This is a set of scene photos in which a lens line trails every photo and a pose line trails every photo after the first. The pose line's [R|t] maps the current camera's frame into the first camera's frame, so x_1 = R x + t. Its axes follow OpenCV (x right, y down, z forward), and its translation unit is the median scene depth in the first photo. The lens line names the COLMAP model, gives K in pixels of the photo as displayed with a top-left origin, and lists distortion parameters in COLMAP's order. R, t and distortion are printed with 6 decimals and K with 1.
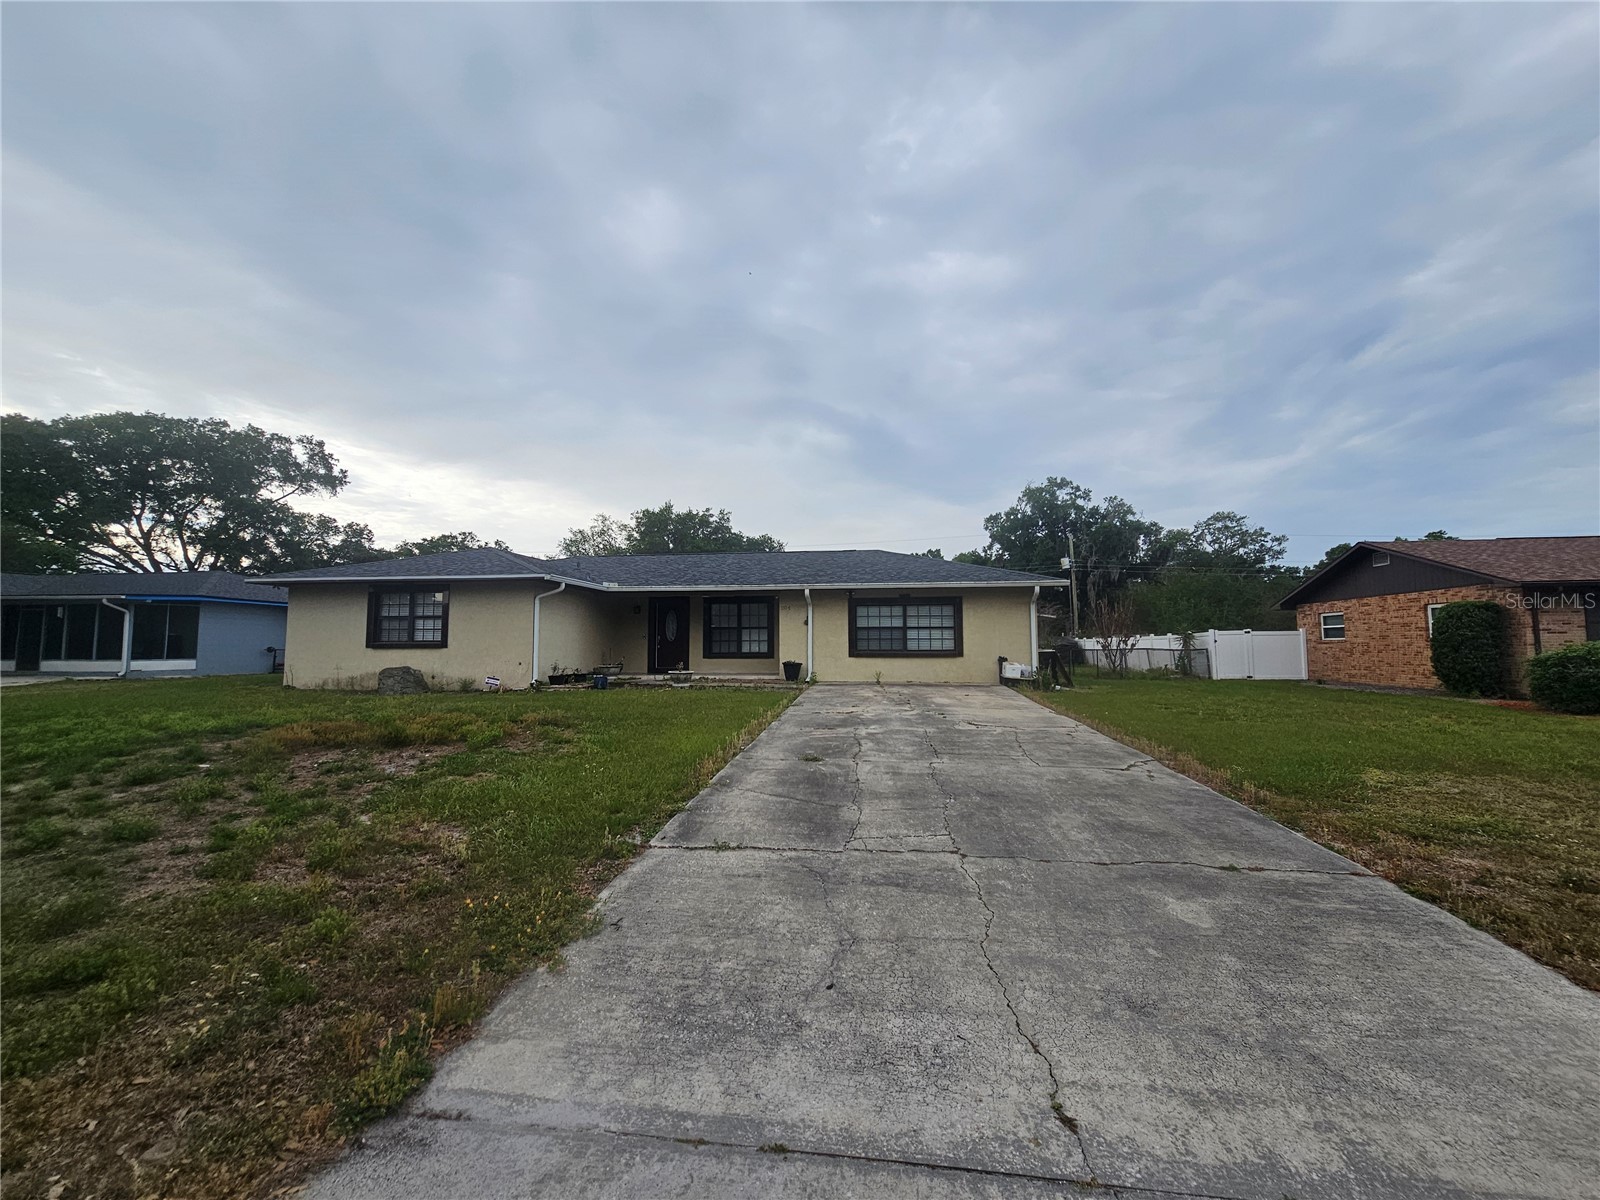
lens RADIAL K [[653.2, 0, 795.8], [0, 653.2, 634.8], [0, 0, 1]] dist [-0.000766, -0.000698]
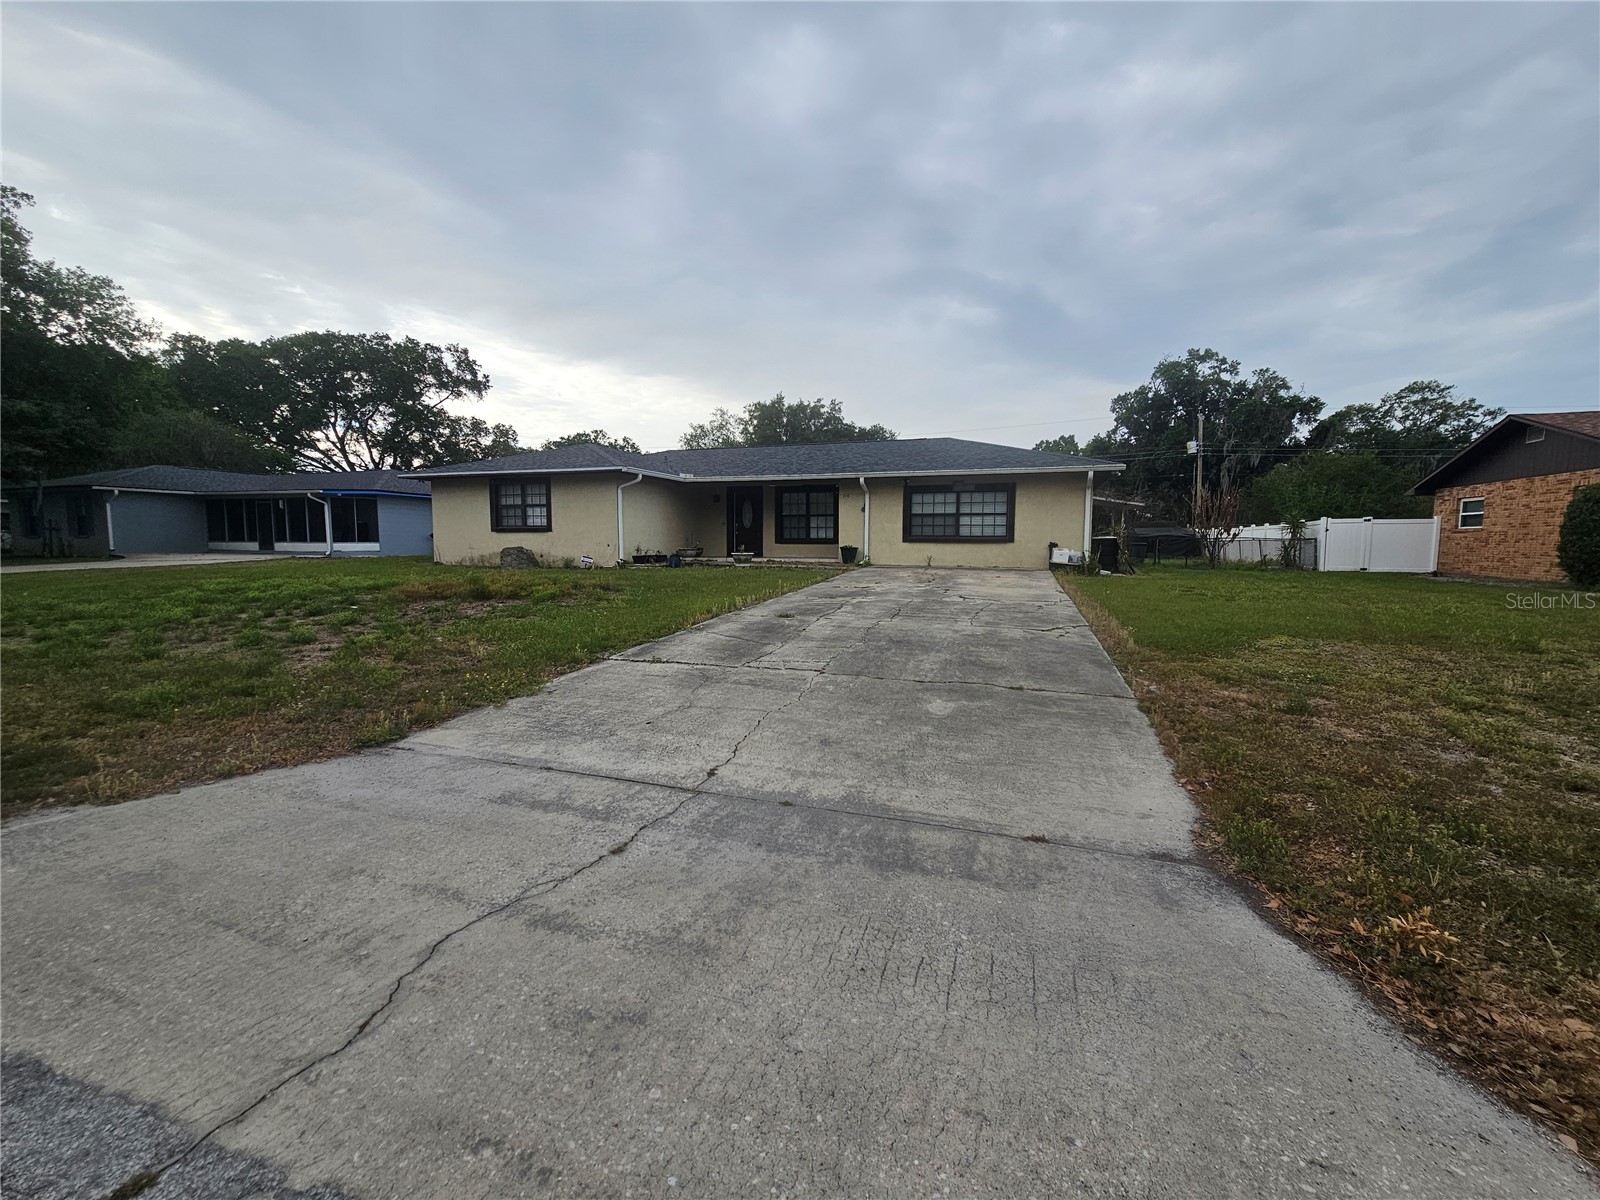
lens RADIAL K [[653.2, 0, 811.3], [0, 653.2, 638.8], [0, 0, 1]] dist [-0.000766, -0.000698]
pose [[0.981758, 0.032764, -0.187288, 0.123440], [-0.001684, 0.986501, 0.163749, 0.013264], [0.190125, -0.160446, 0.968561, -0.071769]]
